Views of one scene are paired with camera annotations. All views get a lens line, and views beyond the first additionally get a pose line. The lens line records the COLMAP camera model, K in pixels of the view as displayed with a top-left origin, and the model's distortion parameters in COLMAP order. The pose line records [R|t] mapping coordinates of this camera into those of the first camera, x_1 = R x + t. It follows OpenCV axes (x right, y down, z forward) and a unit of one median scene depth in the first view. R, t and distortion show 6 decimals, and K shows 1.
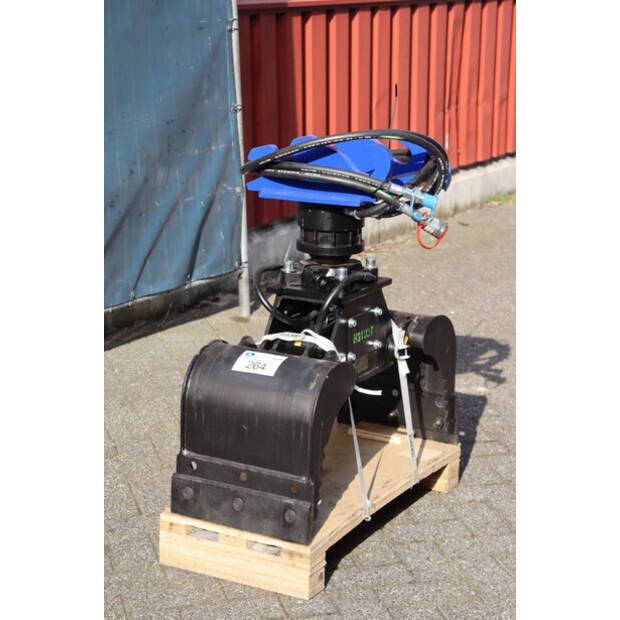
lens RADIAL K [[1440.5, 0, 312.0], [0, 1440.5, 303.6], [0, 0, 1]] dist [0.240928, 0.000000]
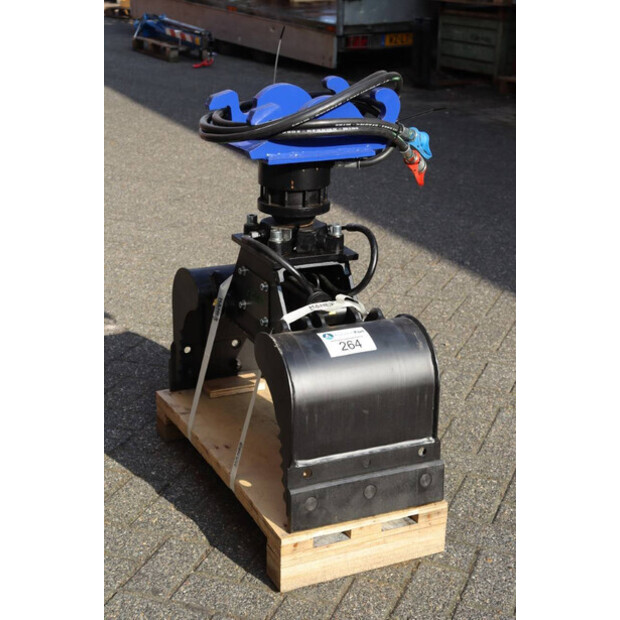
lens RADIAL K [[1066.6, 0, 308.8], [0, 1066.6, 311.7], [0, 0, 1]] dist [0.108758, 0.000000]
pose [[0.583969, -0.268080, 0.766233, -0.567176], [0.178385, 0.963204, 0.201041, -0.118343], [-0.791933, 0.019282, 0.610303, 0.601674]]
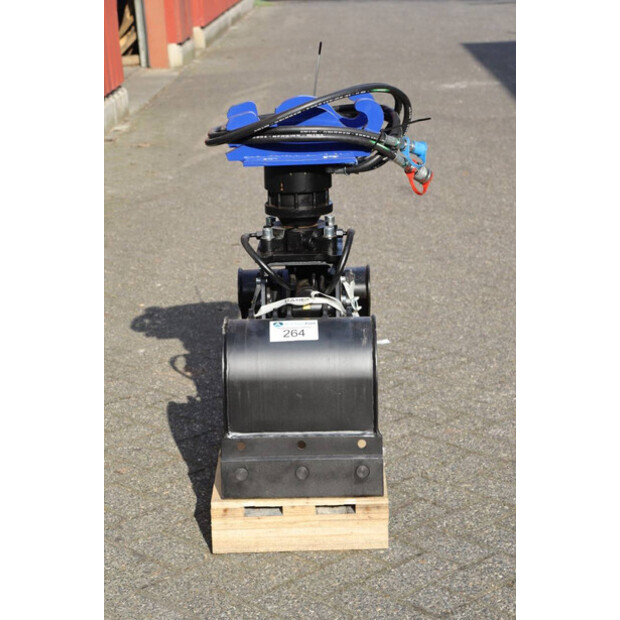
lens RADIAL K [[1440.5, 0, 309.8], [0, 1440.5, 316.4], [0, 0, 1]] dist [0.240928, 0.000000]
pose [[0.878476, -0.163050, 0.449104, -0.470341], [0.153935, 0.986434, 0.057023, -0.023213], [-0.452309, 0.019039, 0.891658, 0.109212]]
